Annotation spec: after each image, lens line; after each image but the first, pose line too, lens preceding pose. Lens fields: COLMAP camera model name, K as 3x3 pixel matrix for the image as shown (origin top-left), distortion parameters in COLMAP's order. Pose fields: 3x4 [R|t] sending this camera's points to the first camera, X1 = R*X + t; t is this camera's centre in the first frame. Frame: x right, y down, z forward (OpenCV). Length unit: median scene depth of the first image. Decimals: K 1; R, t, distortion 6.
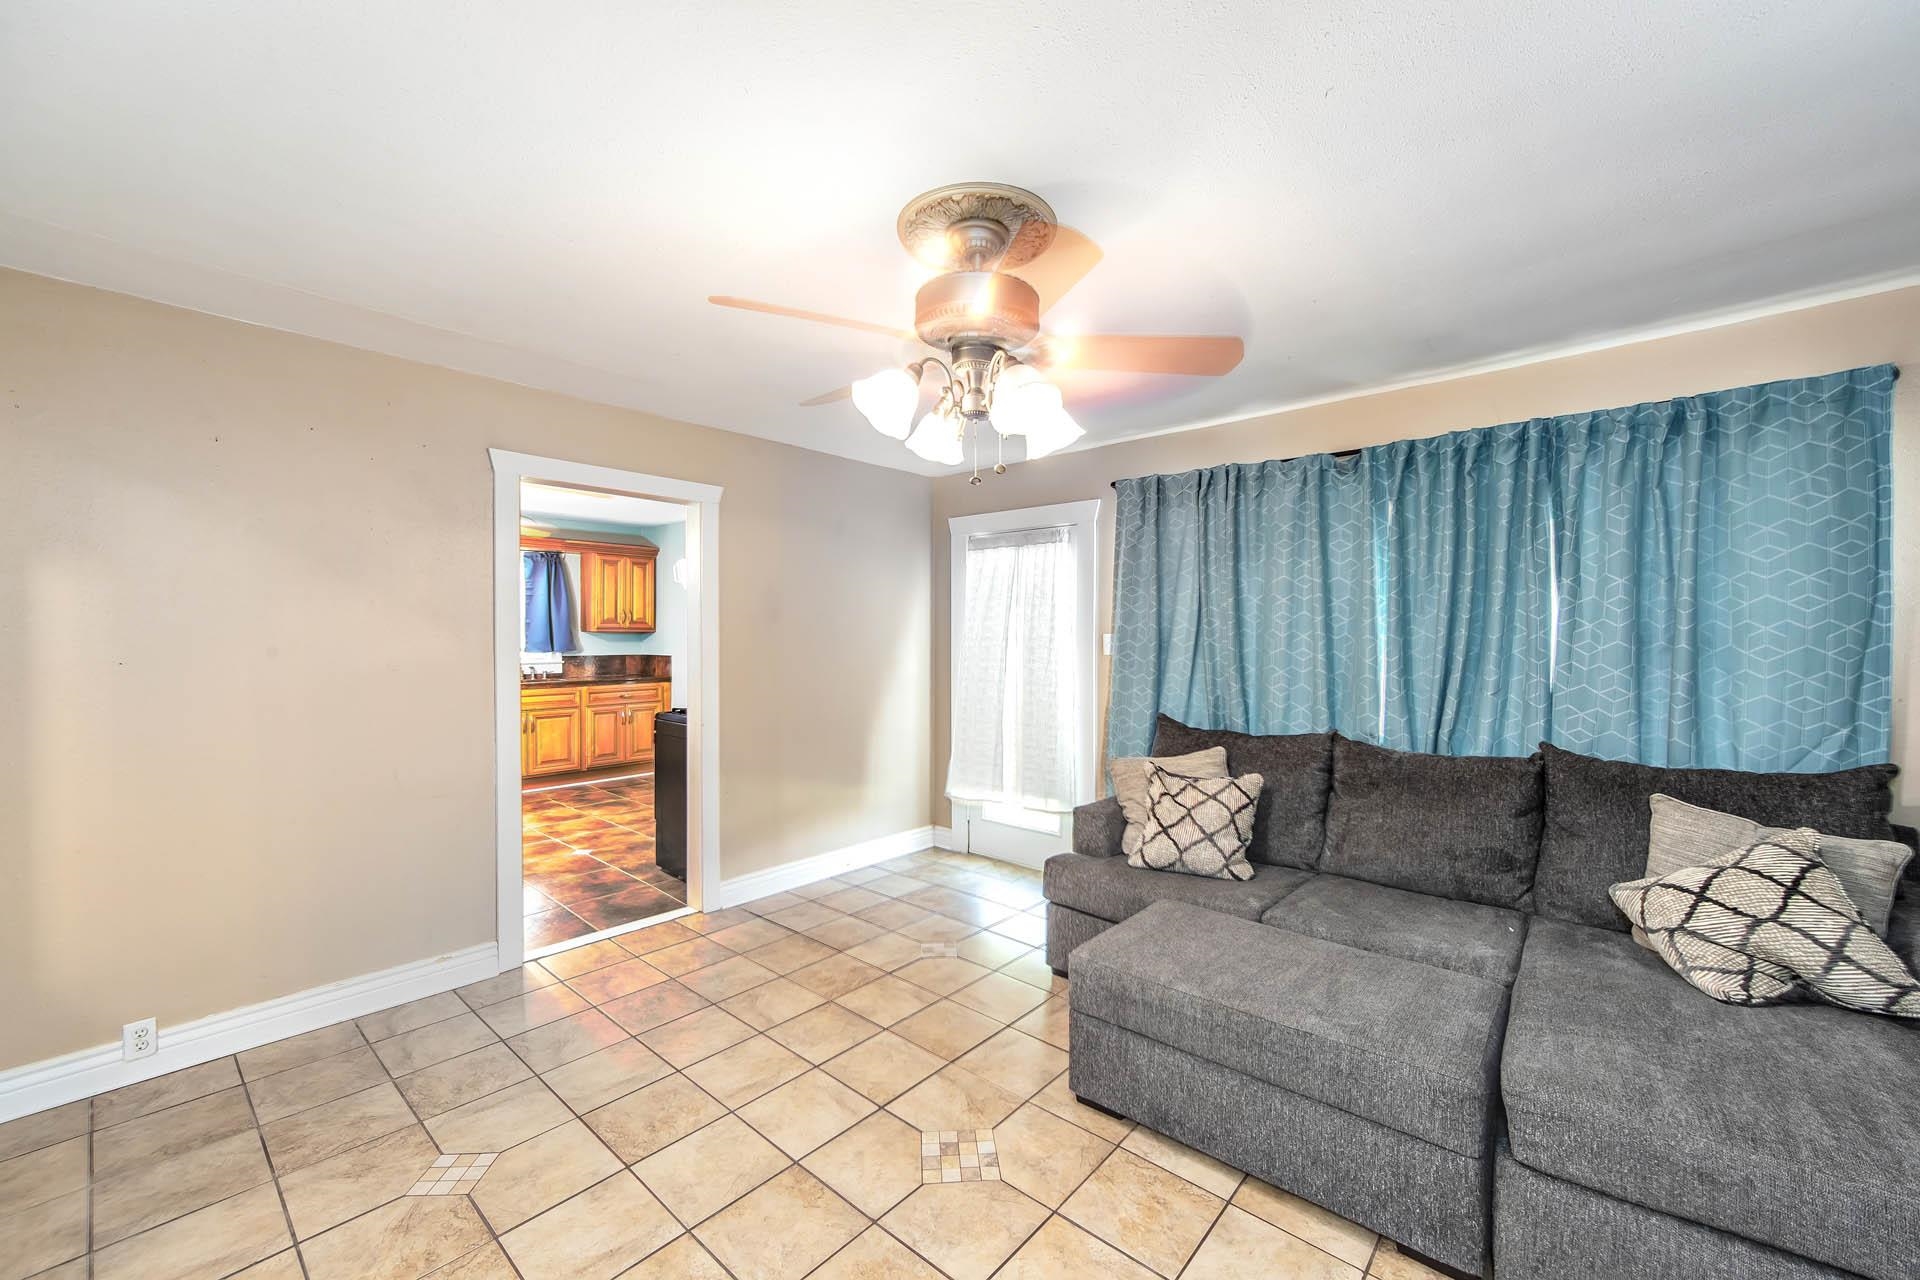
lens RADIAL K [[751.5, 0, 951.8], [0, 751.5, 647.9], [0, 0, 1]] dist [0.000113, 0.000018]
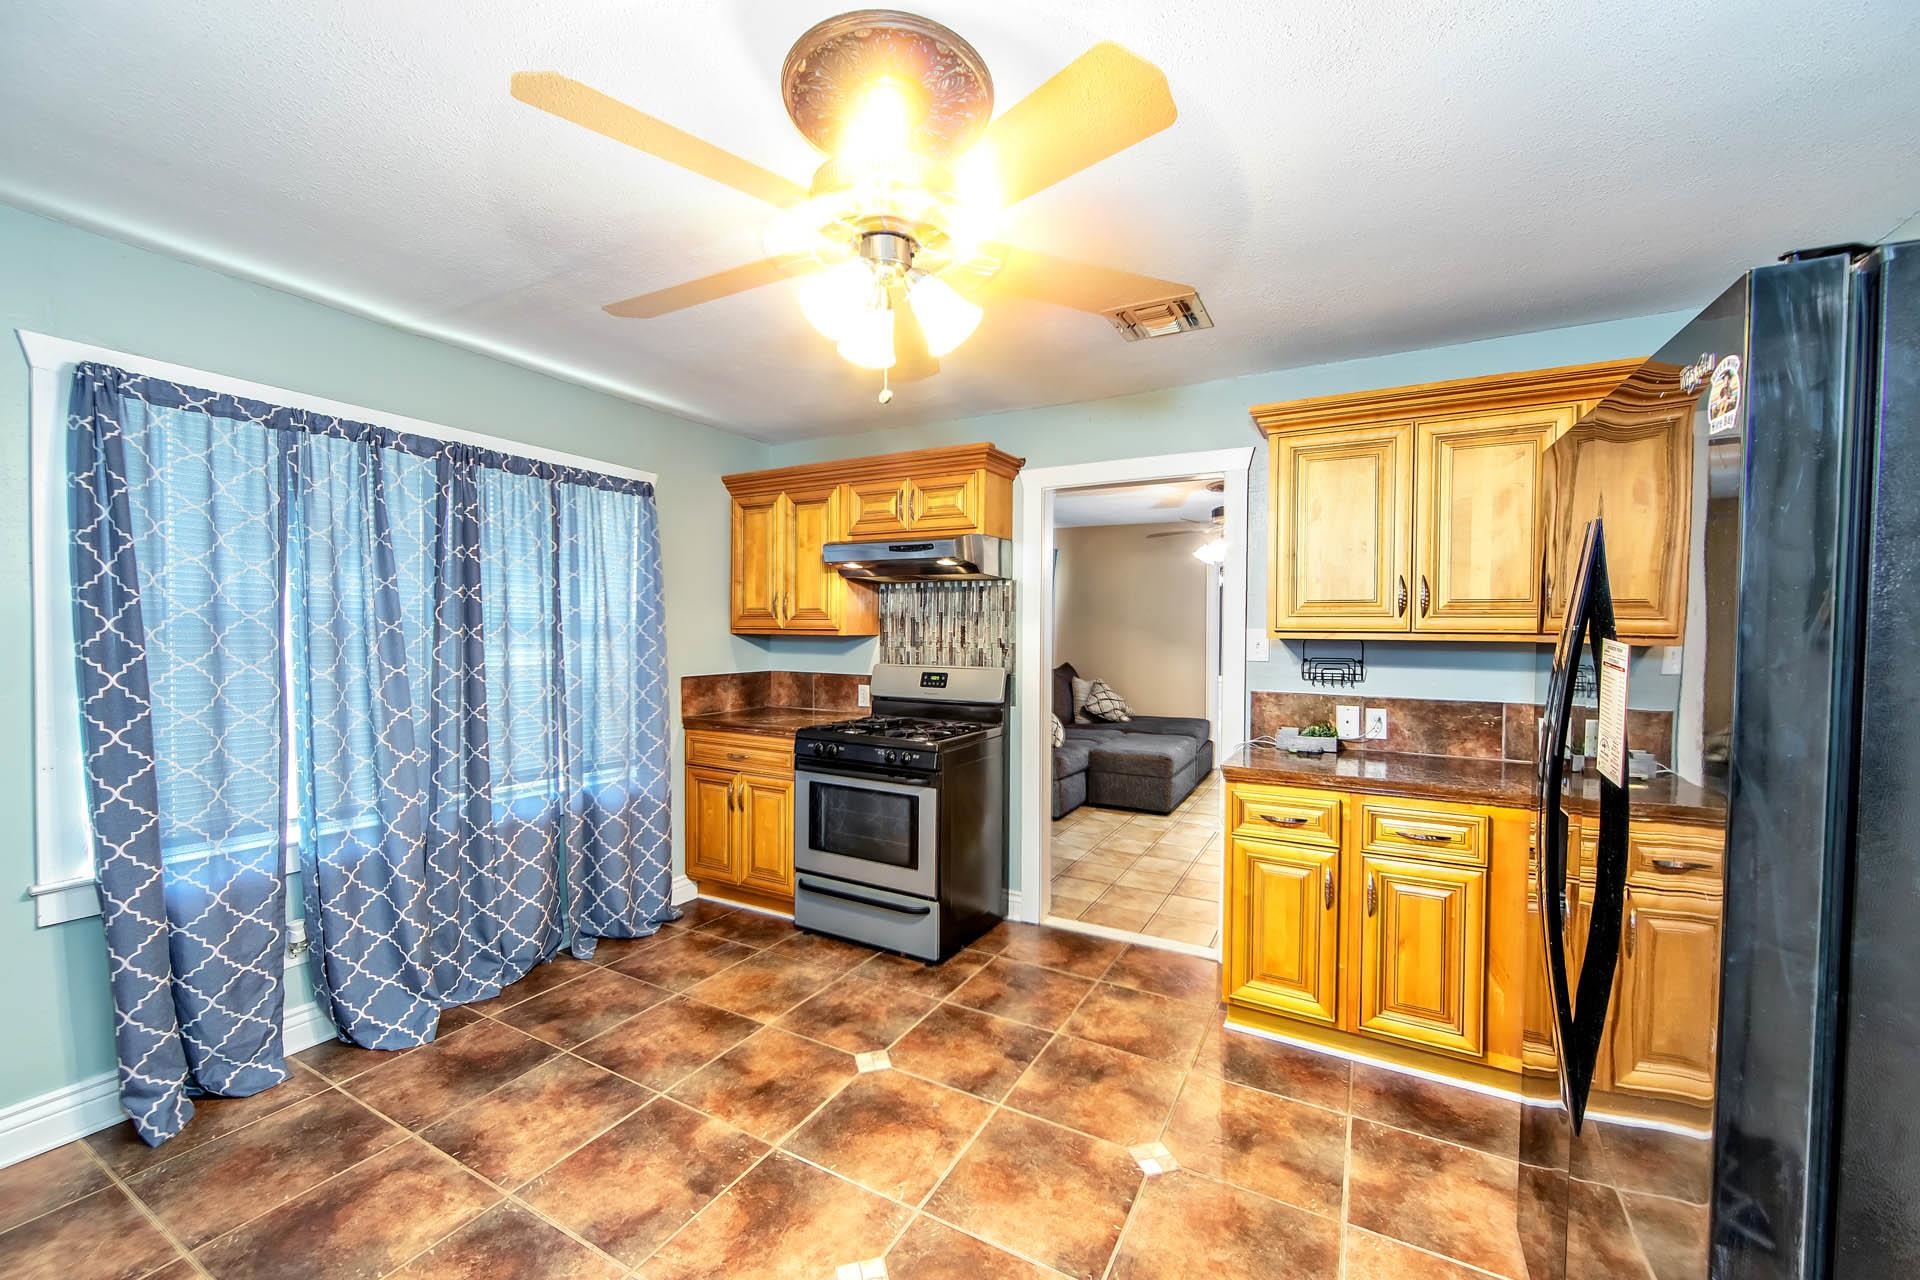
lens RADIAL K [[751.5, 0, 962.8], [0, 751.5, 645.7], [0, 0, 1]] dist [0.000113, 0.000018]
pose [[-0.226677, -0.032637, 0.973423, -0.672689], [0.007615, 0.999348, 0.035279, -0.019036], [-0.973940, 0.015410, -0.226281, 0.712402]]
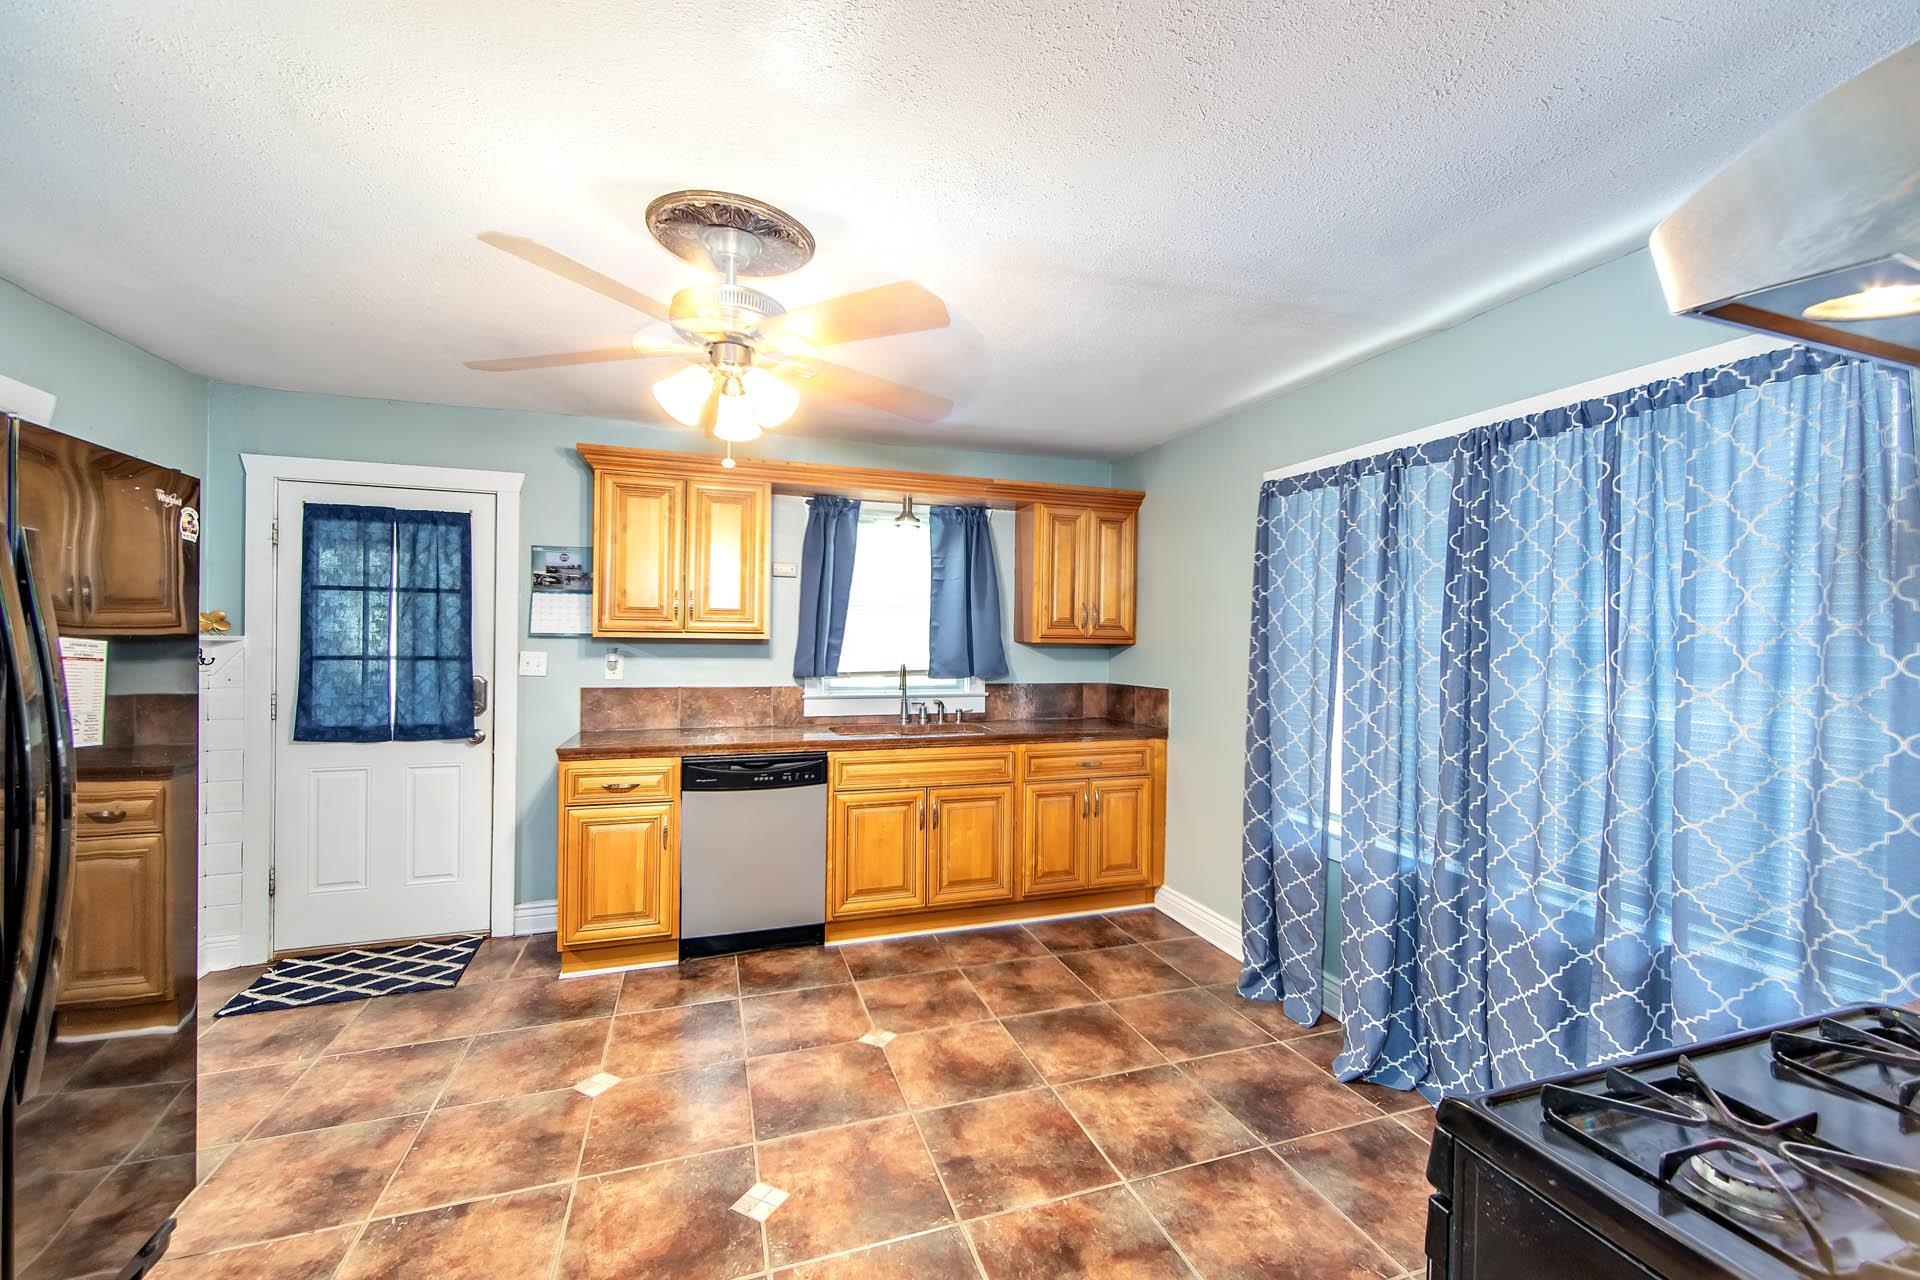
lens RADIAL K [[751.5, 0, 956.9], [0, 751.5, 643.2], [0, 0, 1]] dist [0.000113, 0.000018]
pose [[0.872210, 0.007529, -0.489074, -0.258063], [-0.016118, 0.999781, -0.013355, -0.013469], [0.488866, 0.019531, 0.872140, 0.489746]]
